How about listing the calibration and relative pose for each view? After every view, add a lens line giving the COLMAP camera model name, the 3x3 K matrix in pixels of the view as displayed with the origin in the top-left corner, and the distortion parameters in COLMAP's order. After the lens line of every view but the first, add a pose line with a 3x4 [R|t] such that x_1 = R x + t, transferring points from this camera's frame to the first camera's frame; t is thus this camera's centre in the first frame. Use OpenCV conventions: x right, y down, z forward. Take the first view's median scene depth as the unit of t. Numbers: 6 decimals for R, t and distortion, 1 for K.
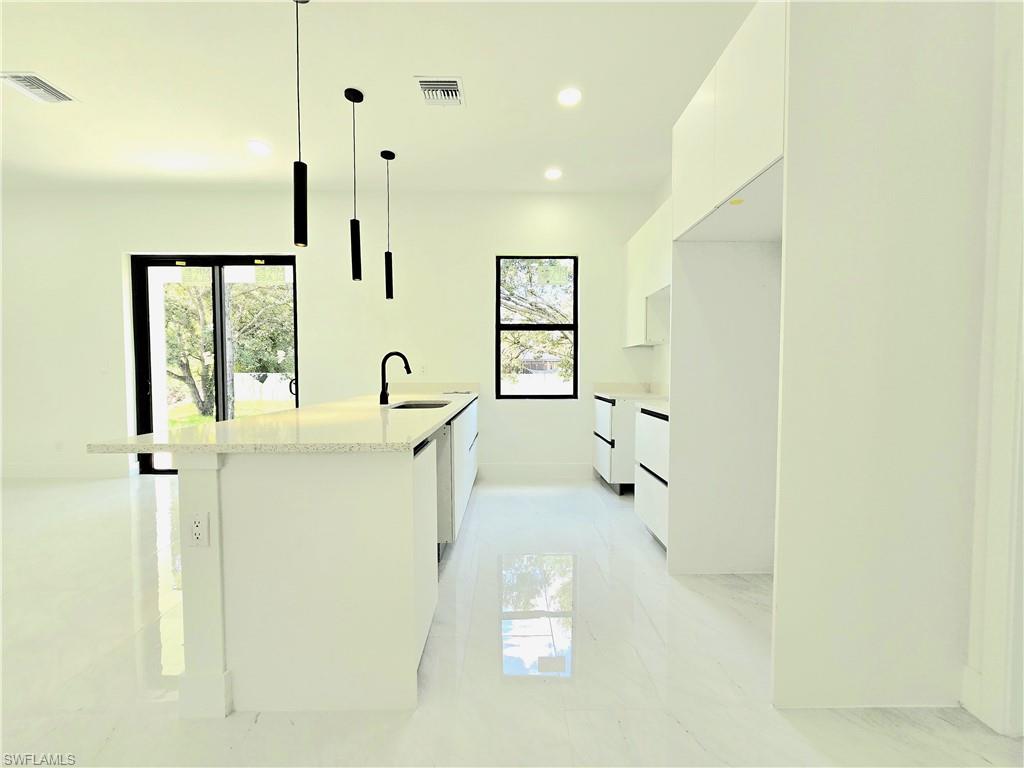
lens RADIAL K [[420.6, 0, 512.6], [0, 420.6, 386.6], [0, 0, 1]] dist [-0.004271, 0.000269]
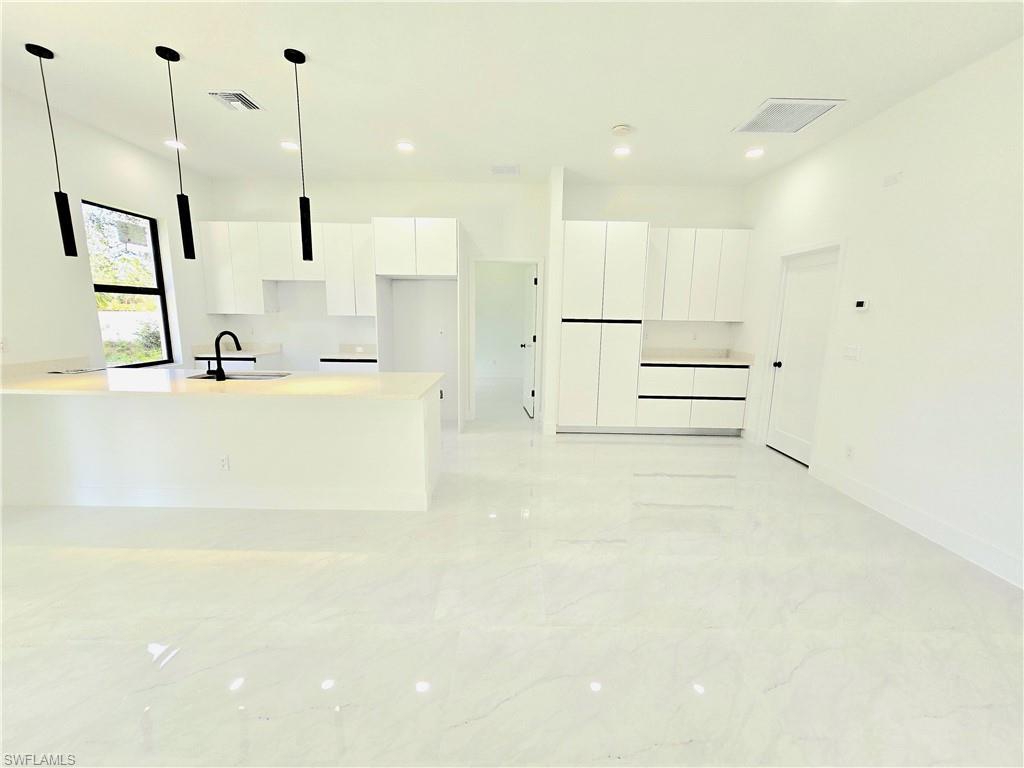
lens RADIAL K [[420.6, 0, 512.6], [0, 420.6, 386.6], [0, 0, 1]] dist [-0.004271, 0.000269]
pose [[0.011348, -0.169470, 0.985470, -0.869245], [0.023265, 0.985311, 0.169175, -0.068443], [-0.999665, 0.021008, 0.015124, 0.152283]]
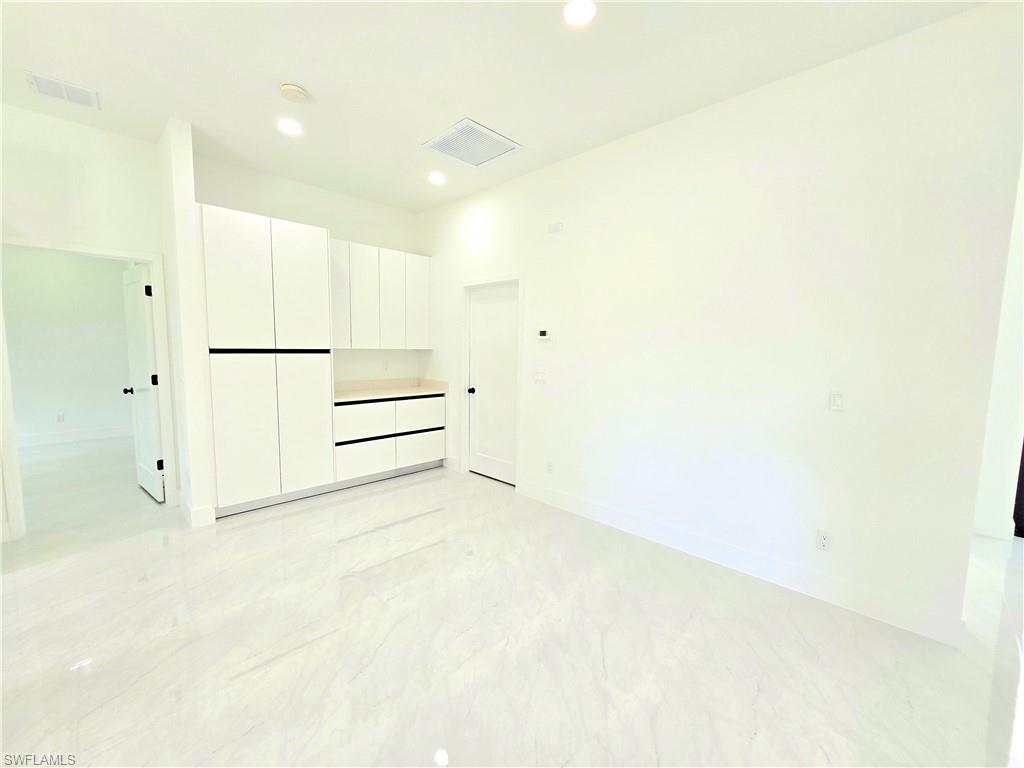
lens RADIAL K [[420.6, 0, 512.6], [0, 420.6, 386.6], [0, 0, 1]] dist [-0.004271, 0.000269]
pose [[-0.705991, -0.078029, 0.703910, -0.657818], [0.013472, 0.992253, 0.123505, -0.071529], [-0.708093, 0.096677, -0.699470, 0.179473]]
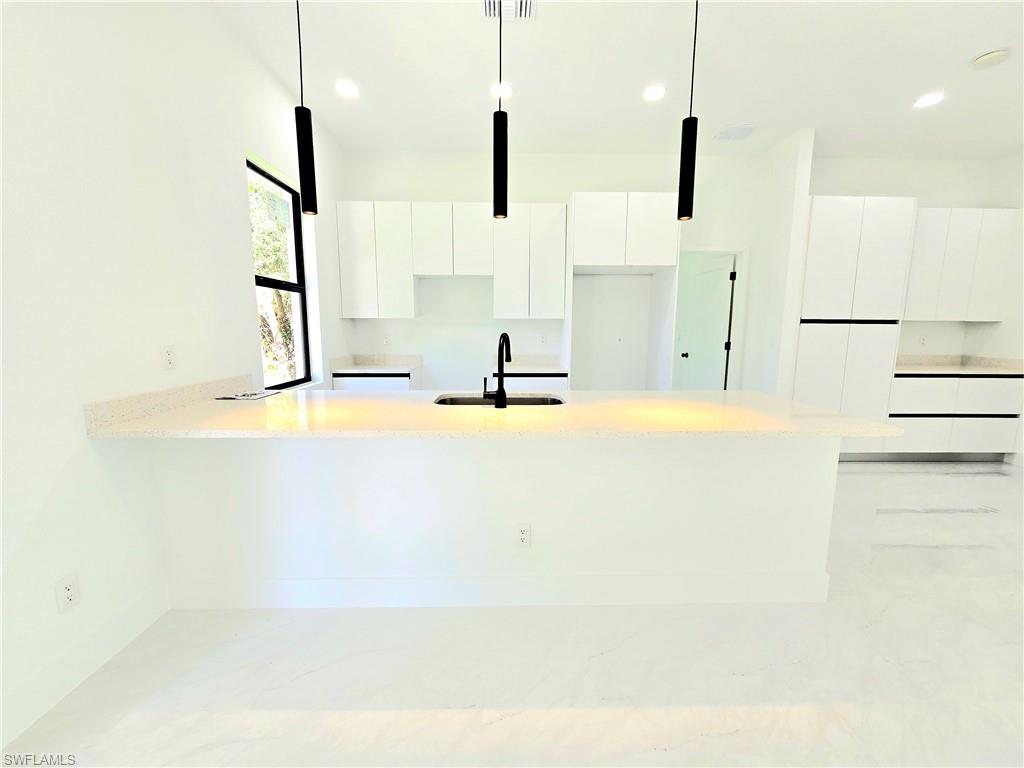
lens RADIAL K [[420.6, 0, 512.6], [0, 420.6, 386.6], [0, 0, 1]] dist [-0.004271, 0.000269]
pose [[-0.014196, -0.139277, 0.990152, -0.639983], [0.033996, 0.989612, 0.139688, -0.058218], [-0.999321, 0.035644, -0.009313, 0.632183]]
